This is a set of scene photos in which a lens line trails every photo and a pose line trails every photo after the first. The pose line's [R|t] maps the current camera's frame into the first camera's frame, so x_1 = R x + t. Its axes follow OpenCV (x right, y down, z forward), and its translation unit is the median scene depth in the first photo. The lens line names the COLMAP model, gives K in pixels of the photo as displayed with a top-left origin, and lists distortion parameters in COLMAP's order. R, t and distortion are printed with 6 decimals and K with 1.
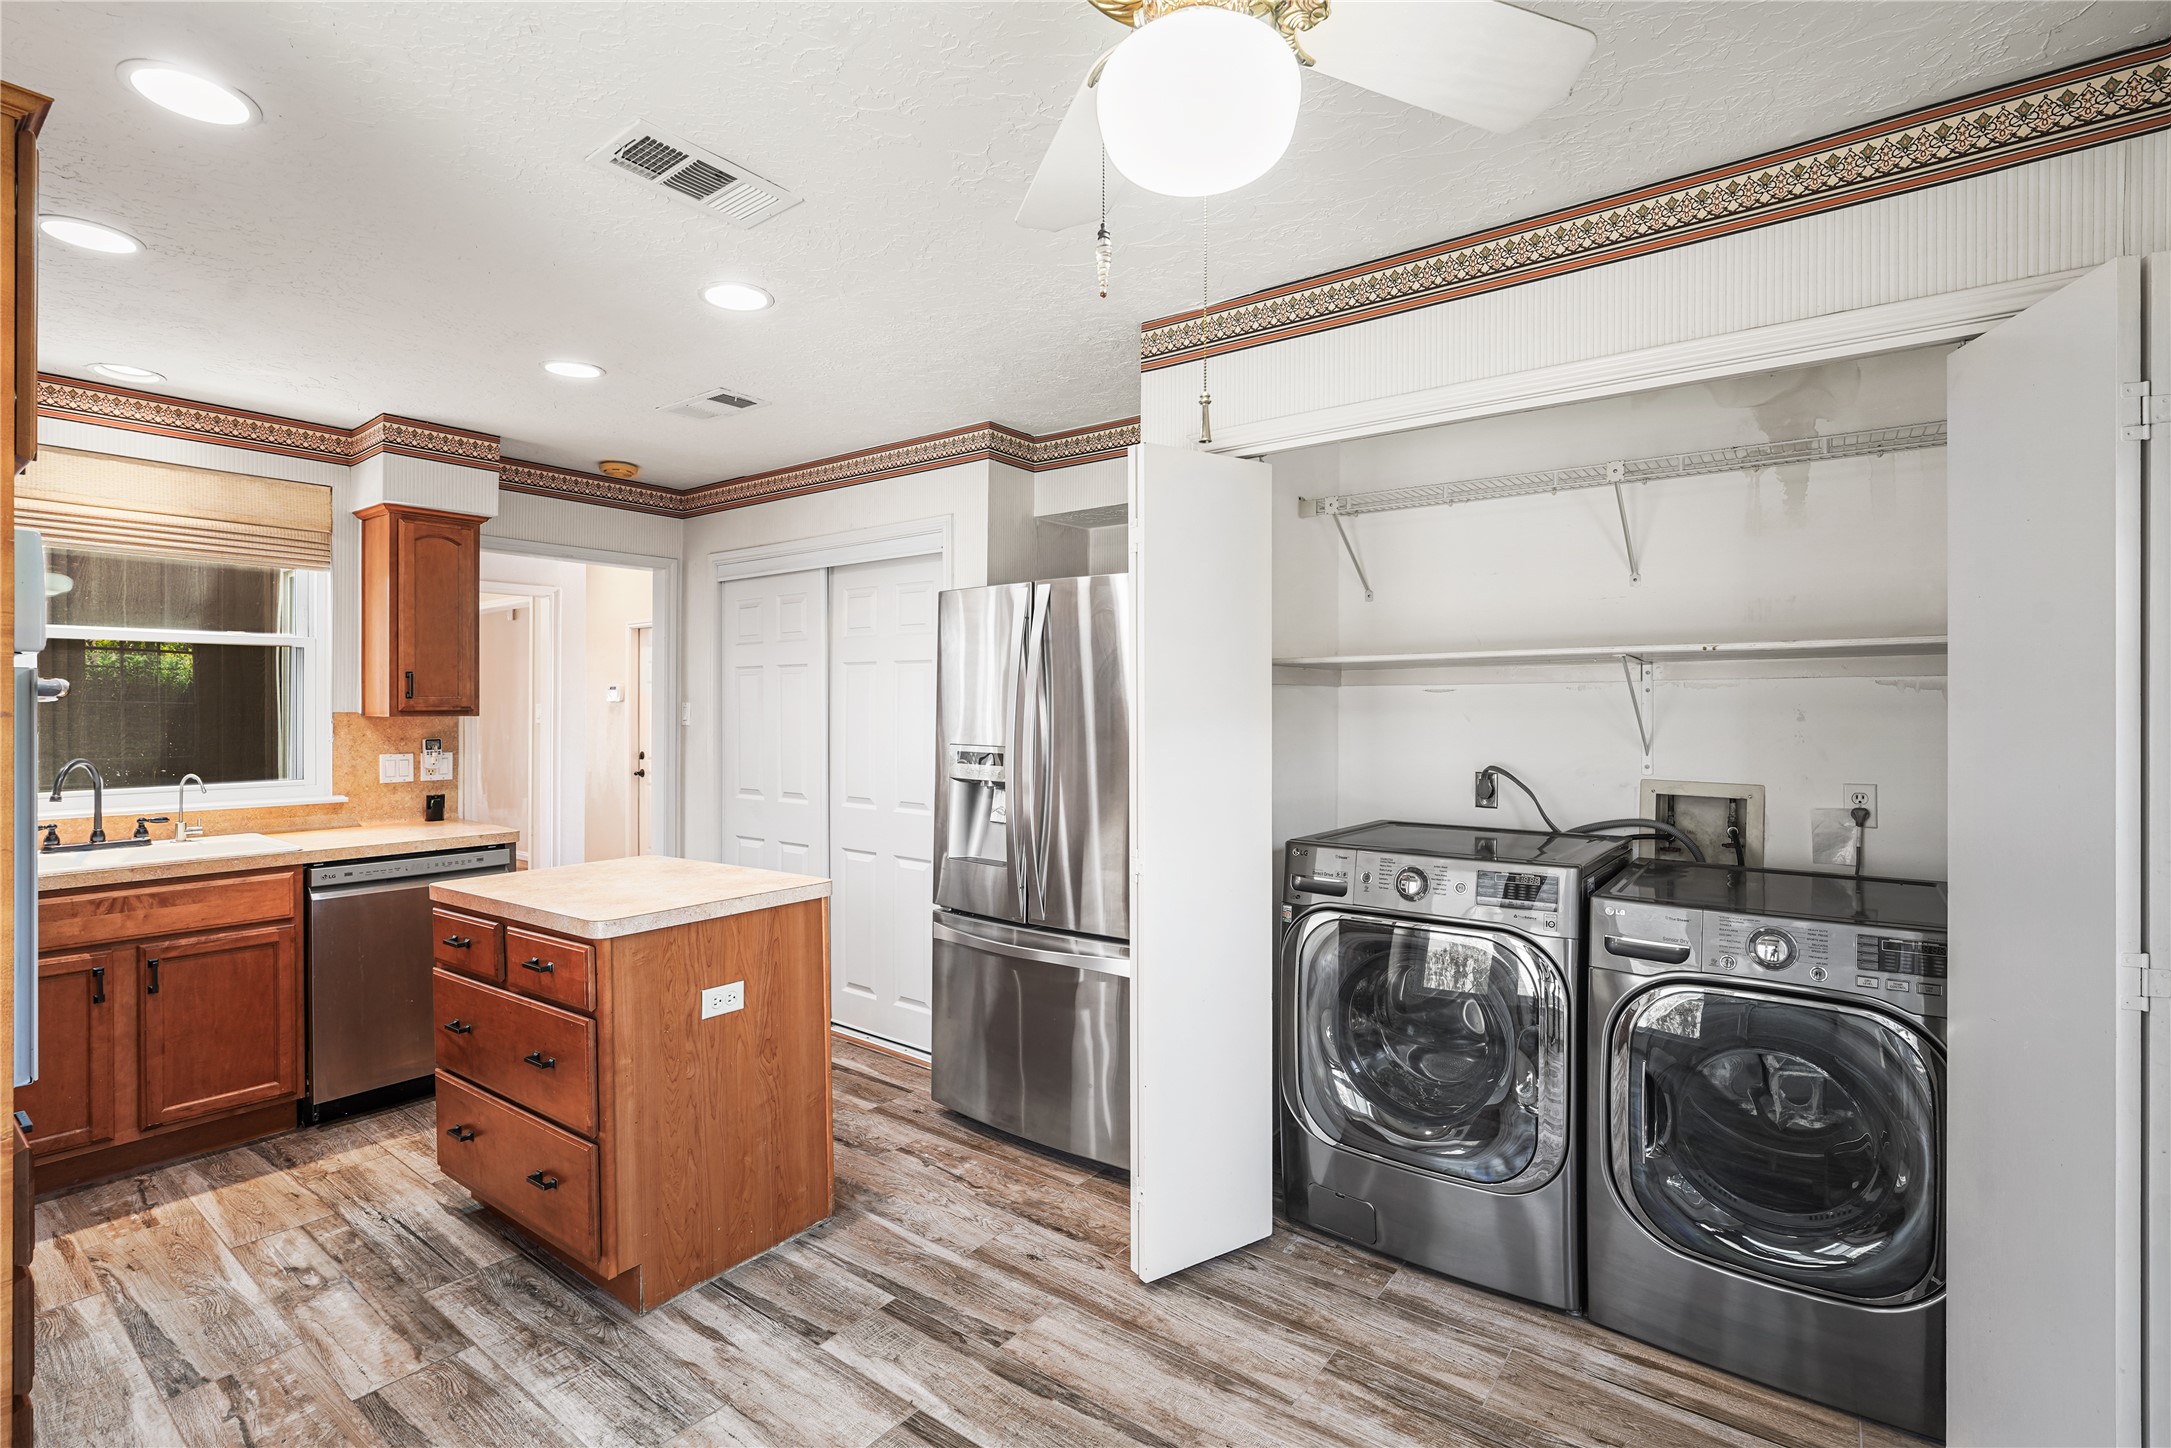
lens RADIAL K [[984.8, 0, 1085.4], [0, 984.8, 713.3], [0, 0, 1]] dist [-0.020720, 0.008578]
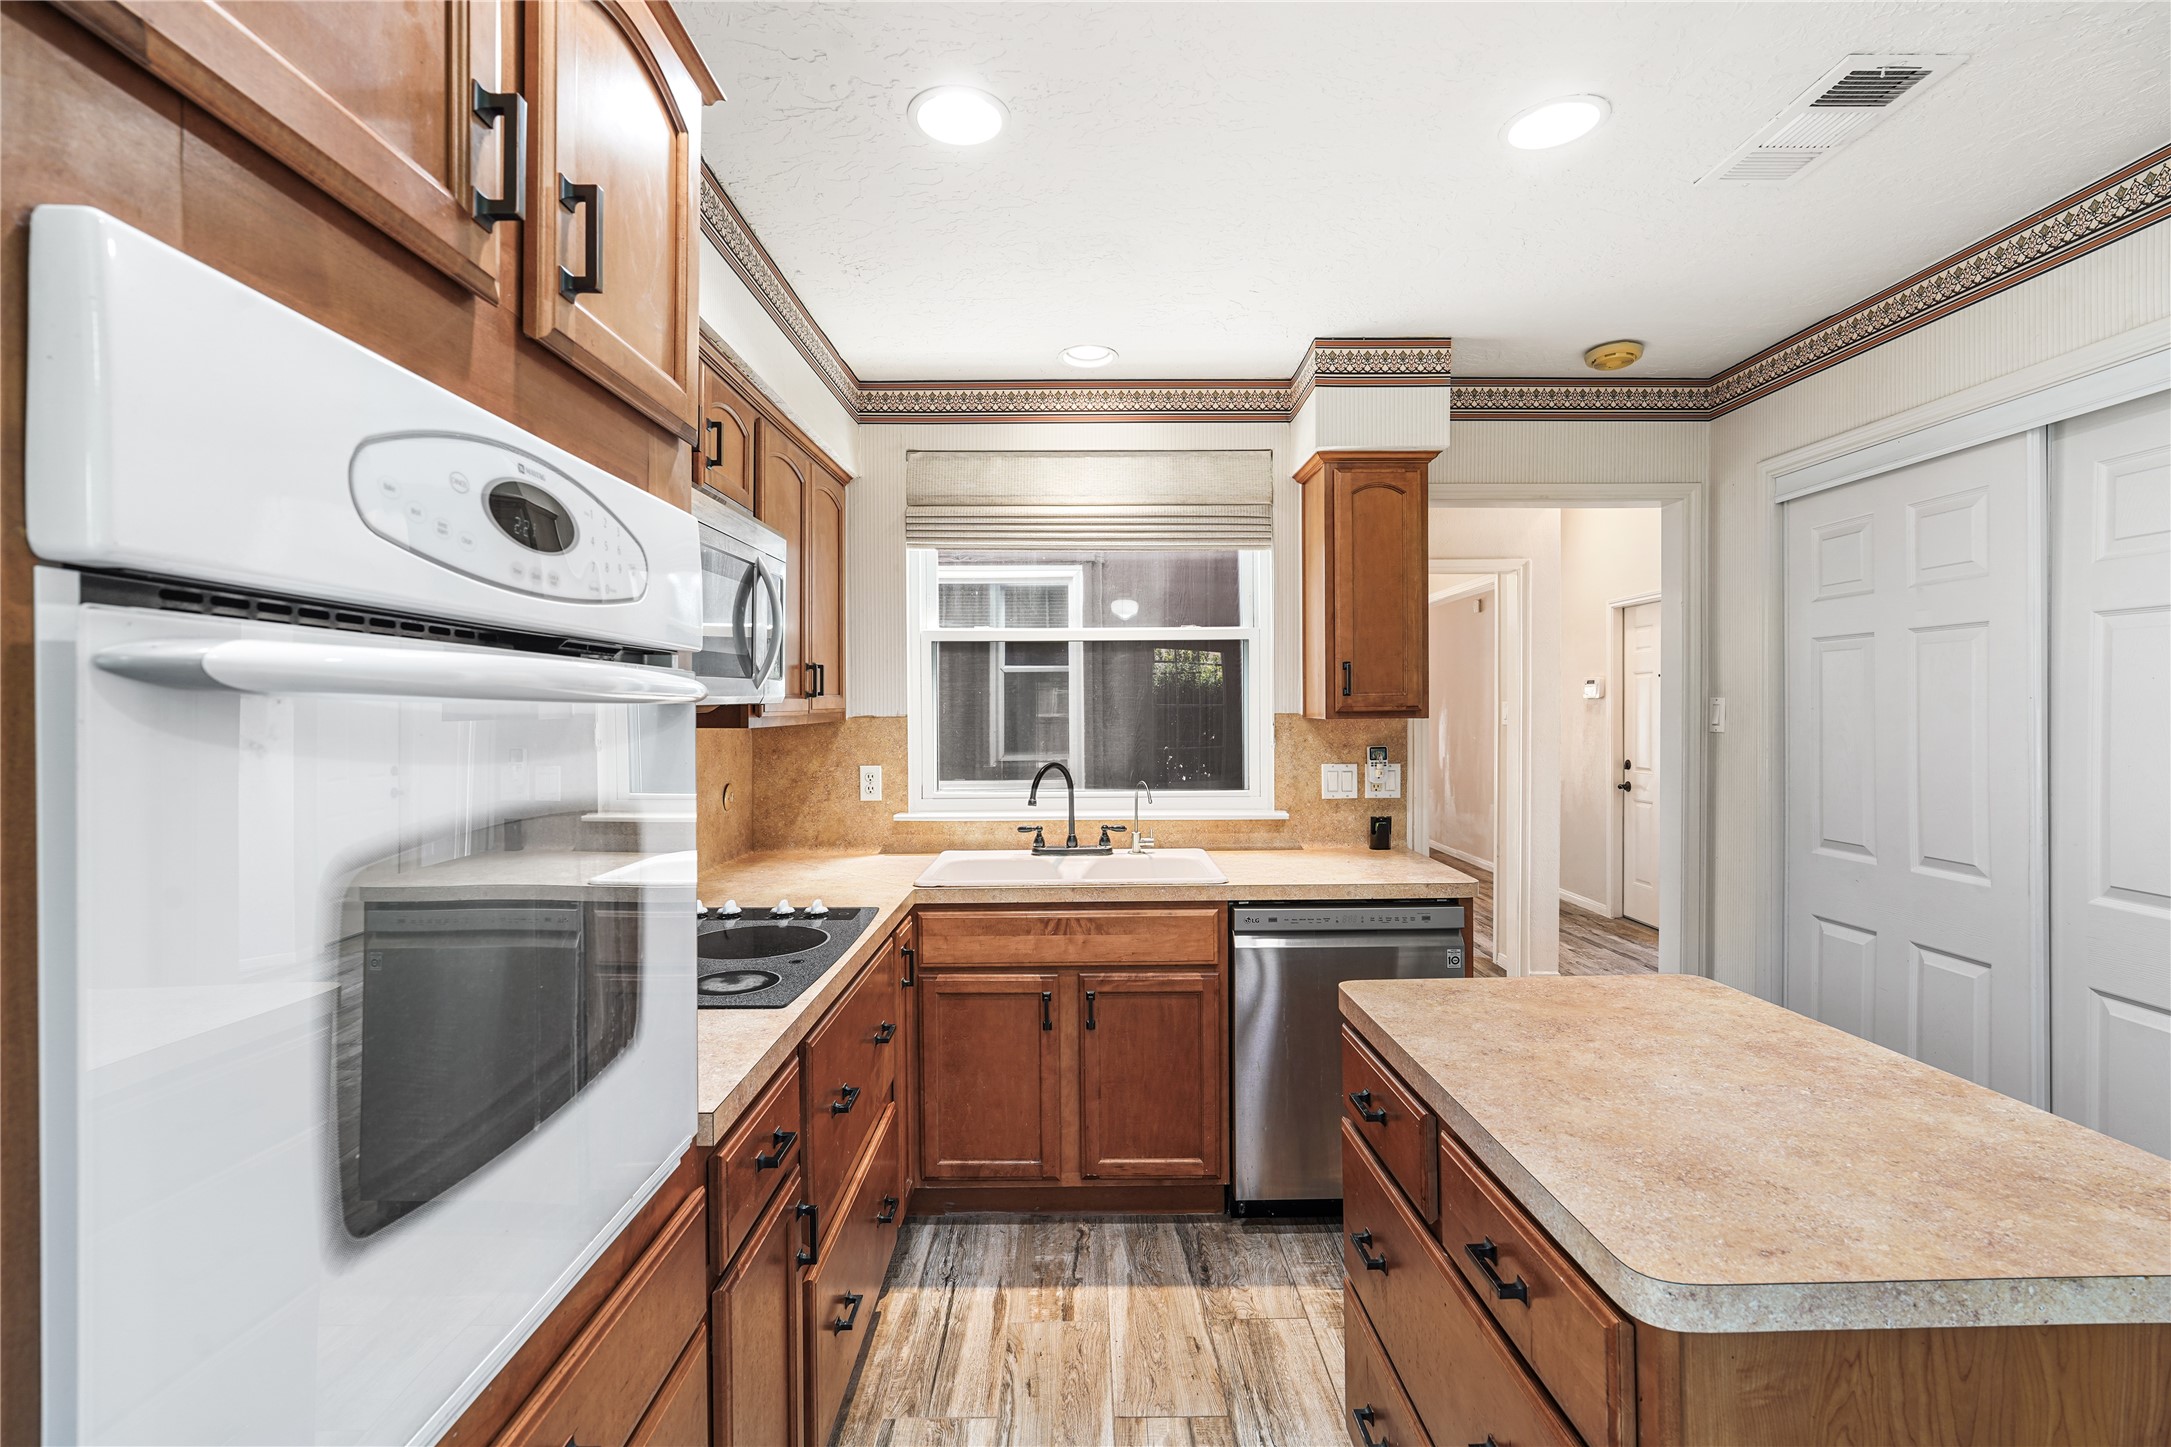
lens RADIAL K [[984.8, 0, 1085.4], [0, 984.8, 712.8], [0, 0, 1]] dist [-0.020720, 0.008578]
pose [[0.610227, -0.000074, -0.792227, -0.221880], [0.001642, 0.999998, 0.001171, -0.003236], [0.792225, -0.002015, 0.610225, 0.400995]]
